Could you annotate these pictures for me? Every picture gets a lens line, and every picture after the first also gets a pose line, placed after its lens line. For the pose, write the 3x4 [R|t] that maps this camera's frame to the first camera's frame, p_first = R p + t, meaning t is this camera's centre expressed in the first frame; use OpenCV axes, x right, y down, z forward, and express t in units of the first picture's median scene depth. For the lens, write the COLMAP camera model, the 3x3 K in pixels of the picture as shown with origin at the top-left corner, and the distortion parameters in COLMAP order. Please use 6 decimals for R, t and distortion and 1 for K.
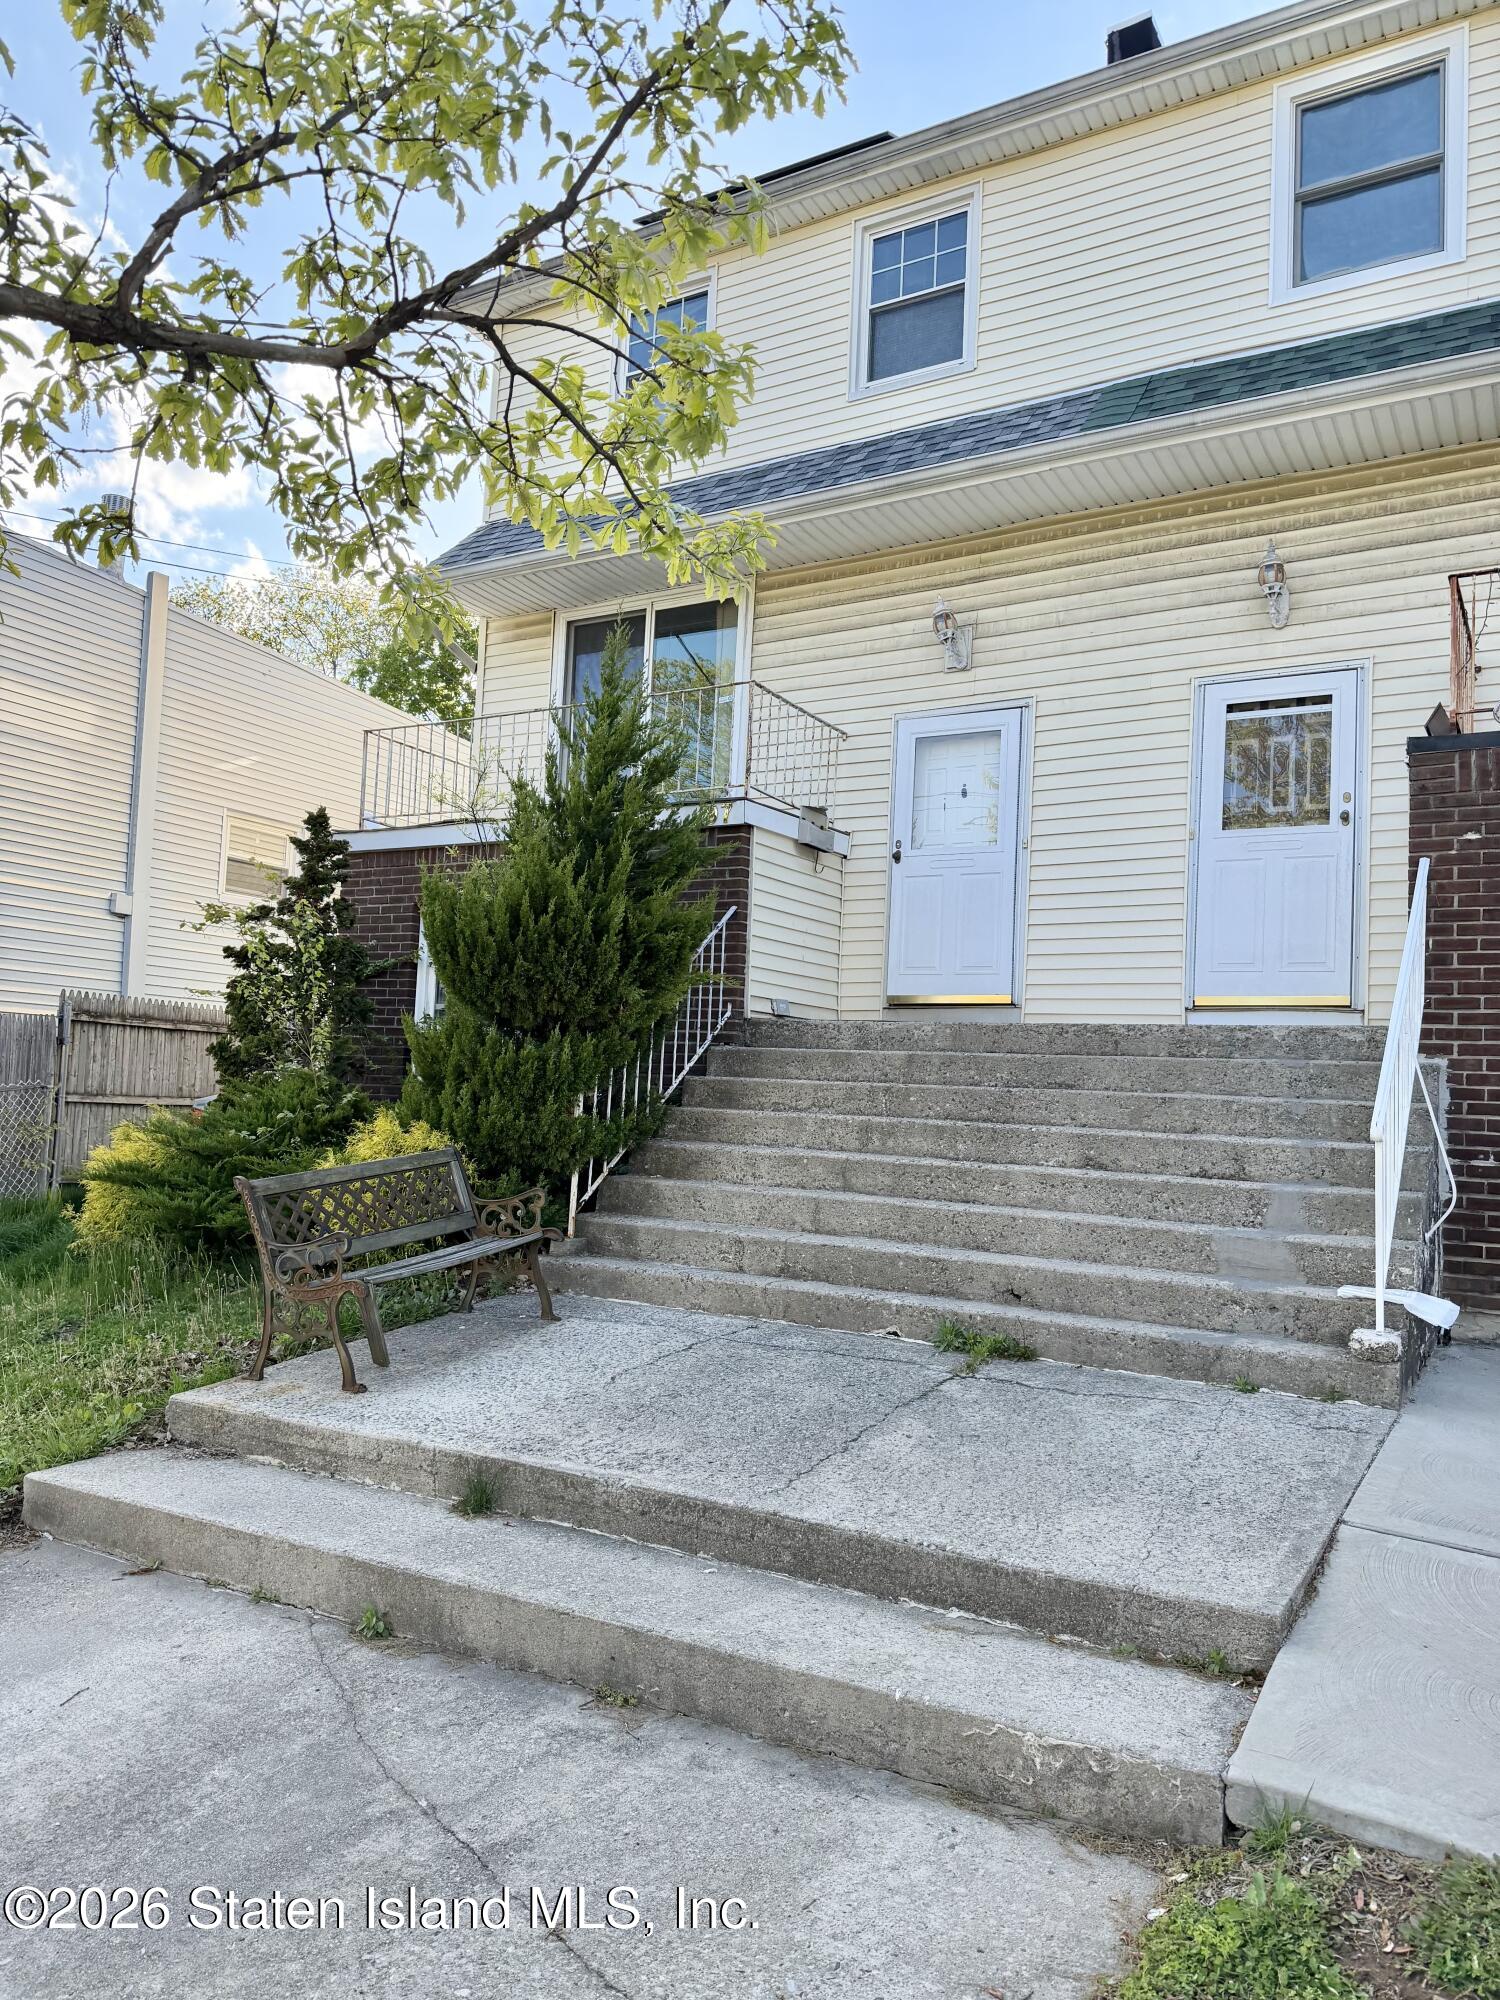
lens RADIAL K [[1400.1, 0, 755.9], [0, 1400.1, 977.2], [0, 0, 1]] dist [0.027122, 0.000300]
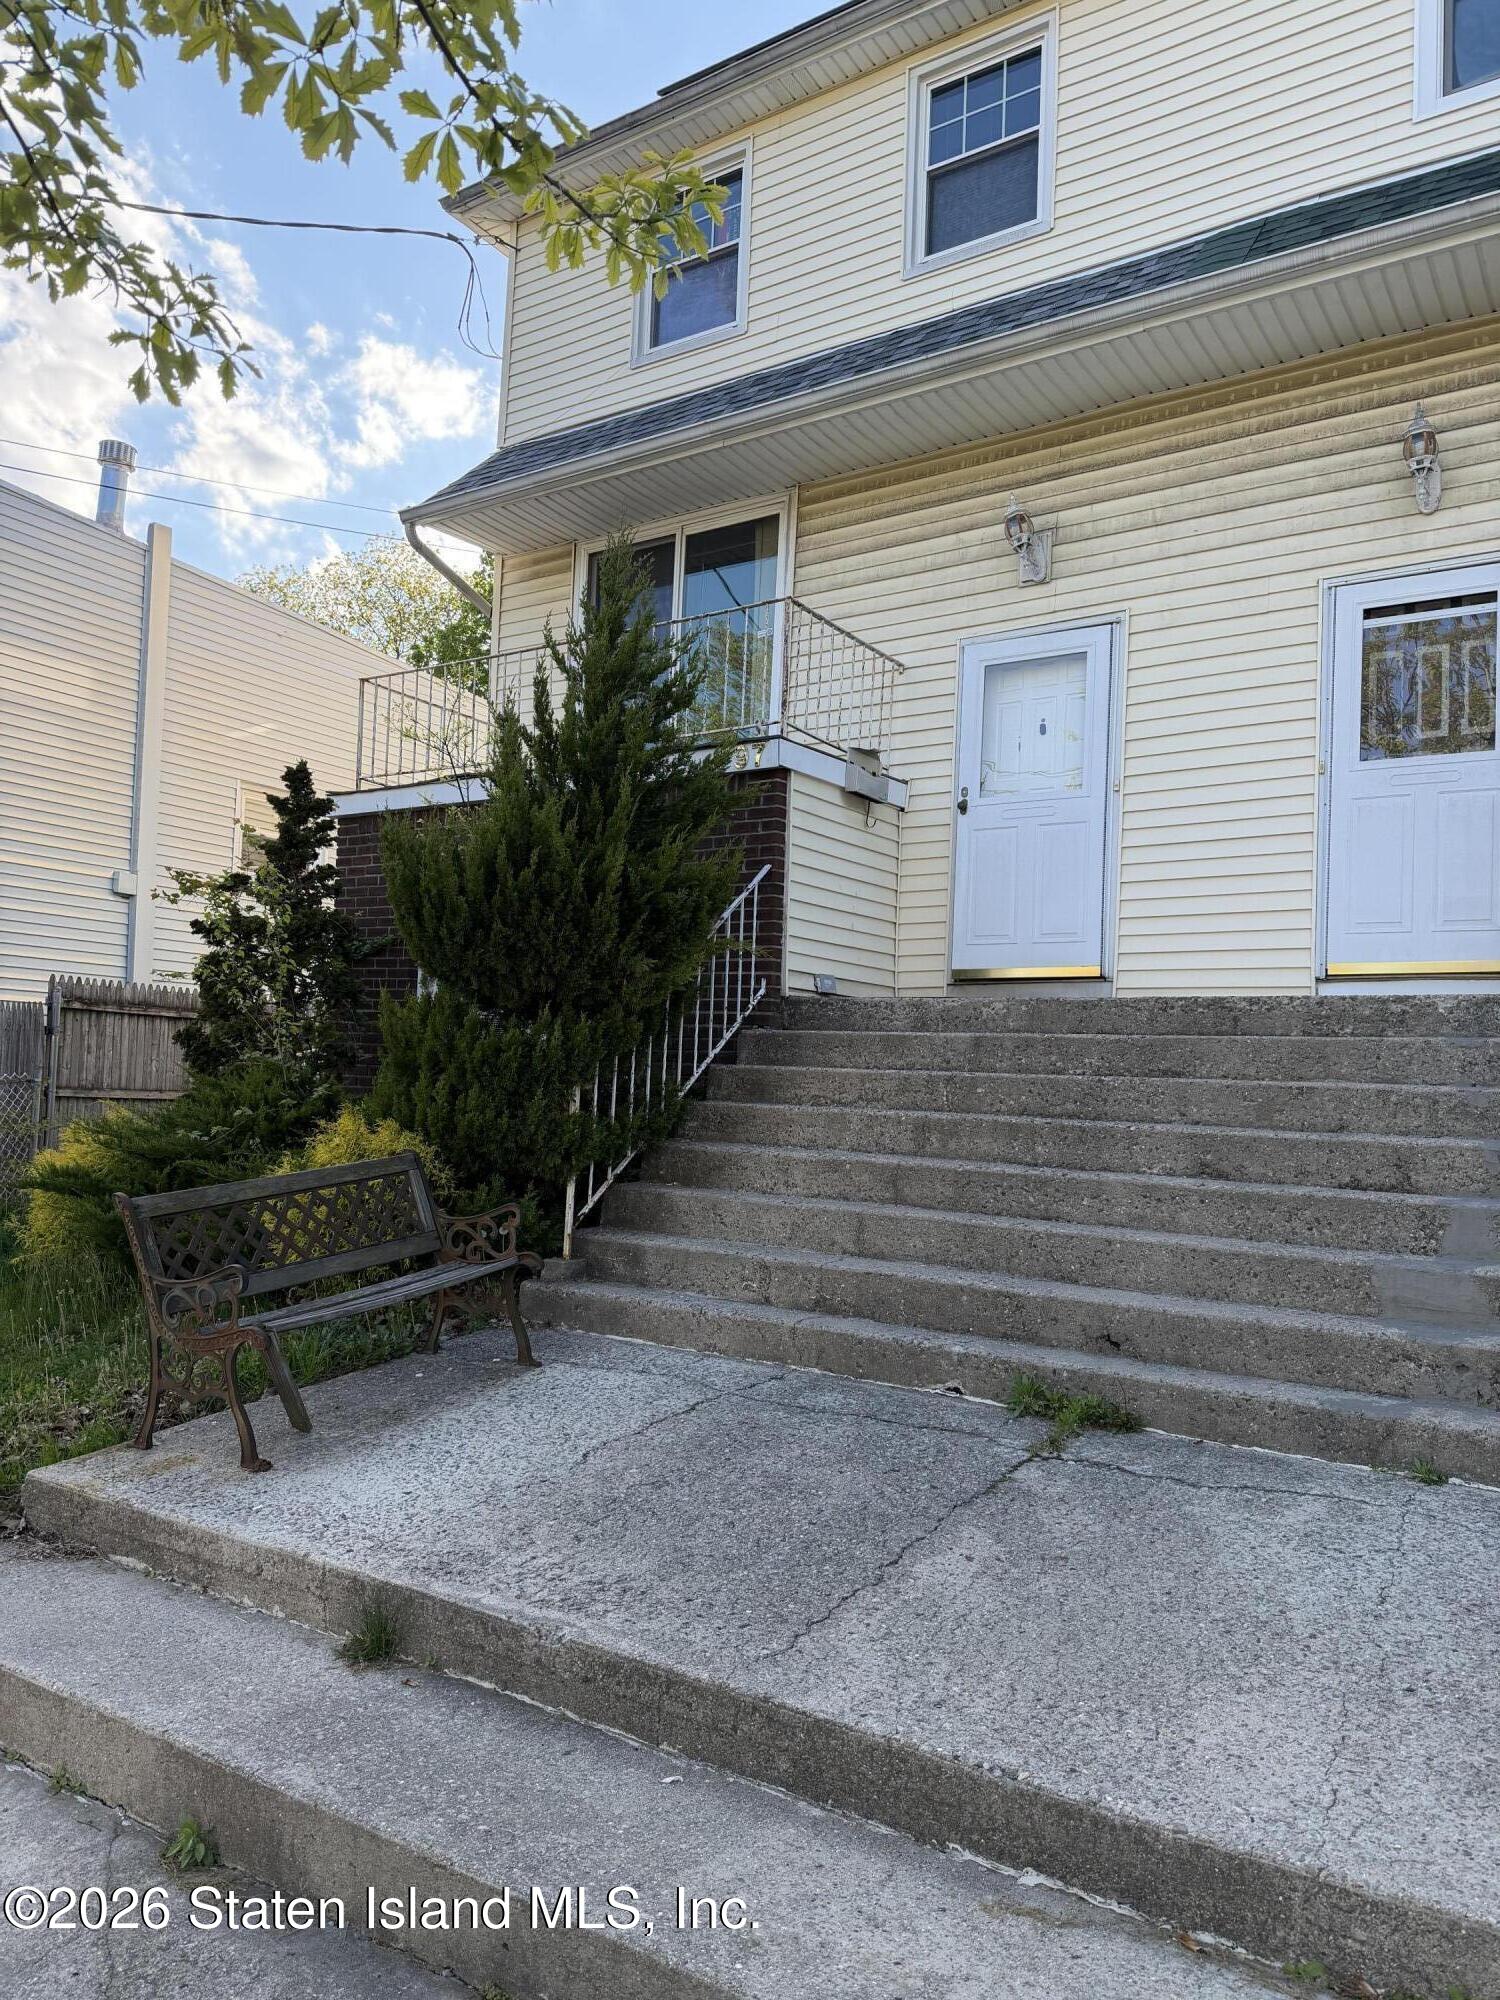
lens RADIAL K [[1384.6, 0, 750.0], [0, 1384.6, 1000.0], [0, 0, 1]] dist [0.007391, -0.005848]
pose [[0.997982, -0.009558, -0.062774, 0.030011], [0.011006, 0.999680, 0.022759, 0.015146], [0.062537, -0.023404, 0.997768, 0.195550]]
